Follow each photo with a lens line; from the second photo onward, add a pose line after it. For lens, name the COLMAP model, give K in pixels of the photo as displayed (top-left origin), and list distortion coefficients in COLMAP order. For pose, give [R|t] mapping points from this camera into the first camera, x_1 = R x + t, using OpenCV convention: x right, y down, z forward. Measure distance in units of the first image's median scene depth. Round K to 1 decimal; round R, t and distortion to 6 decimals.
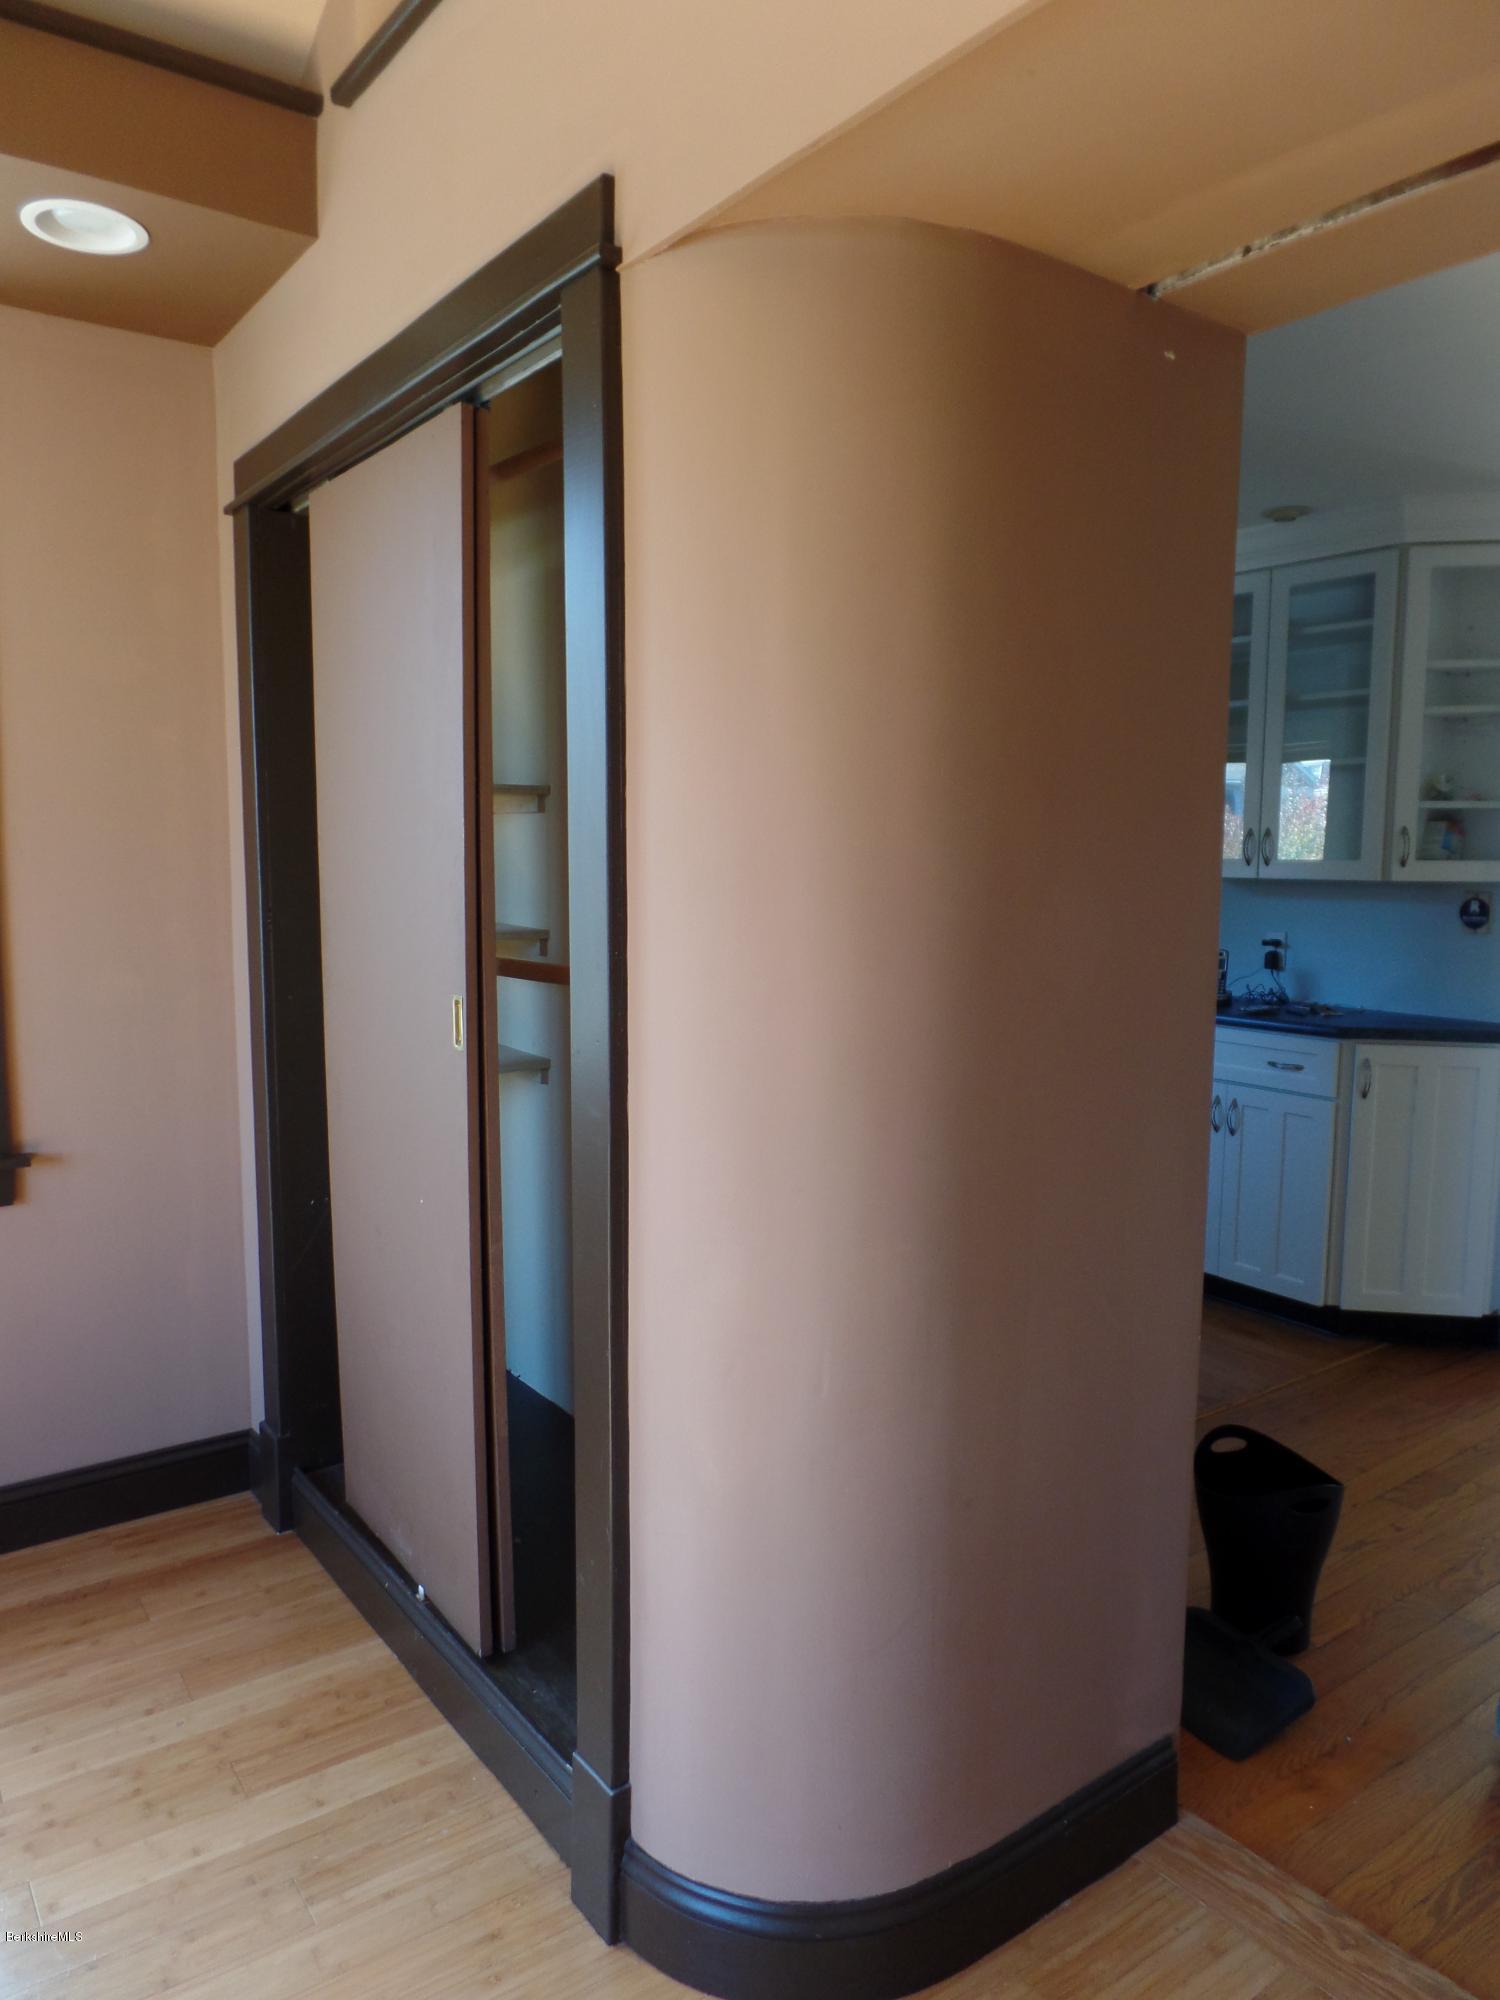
lens RADIAL K [[1360.5, 0, 757.1], [0, 1360.5, 1003.0], [0, 0, 1]] dist [-0.008549, -0.008093]
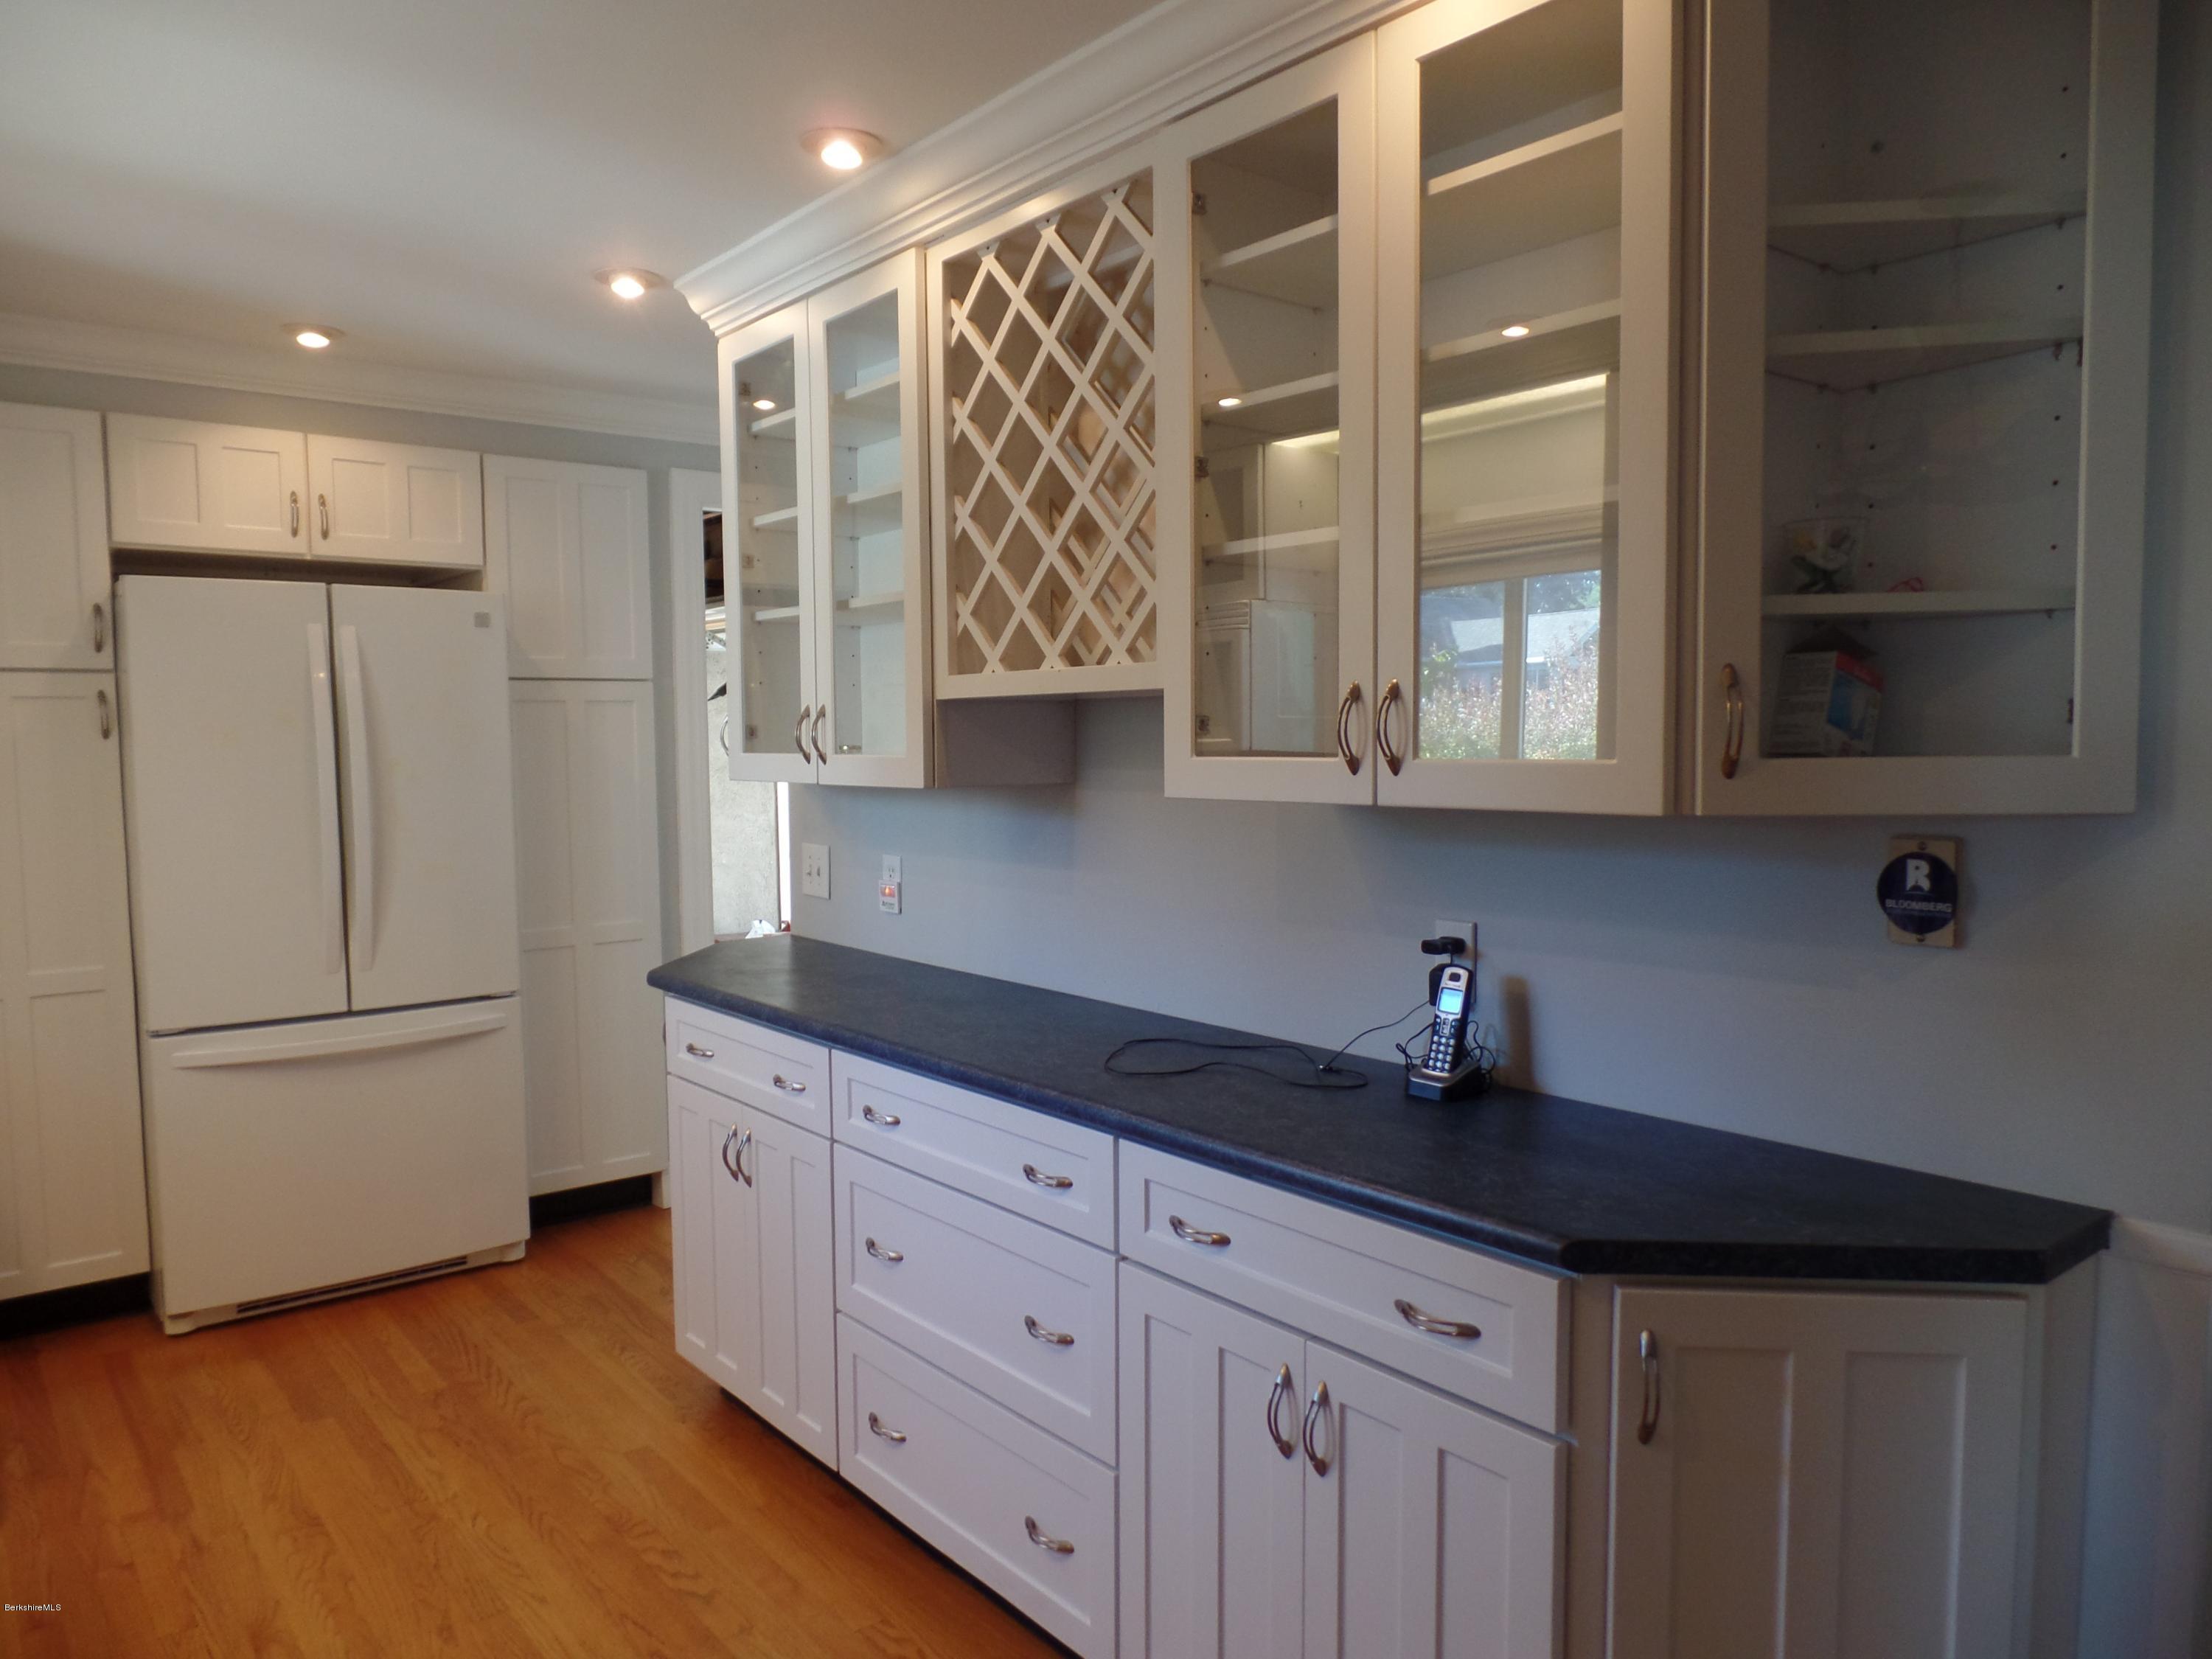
lens RADIAL K [[1504.7, 0, 1118.7], [0, 1504.7, 841.4], [0, 0, 1]] dist [-0.008549, -0.008093]
pose [[0.998528, -0.019856, 0.050478, 0.284893], [0.022087, 0.998786, -0.044024, -0.066829], [-0.049542, 0.045074, 0.997754, 0.592010]]
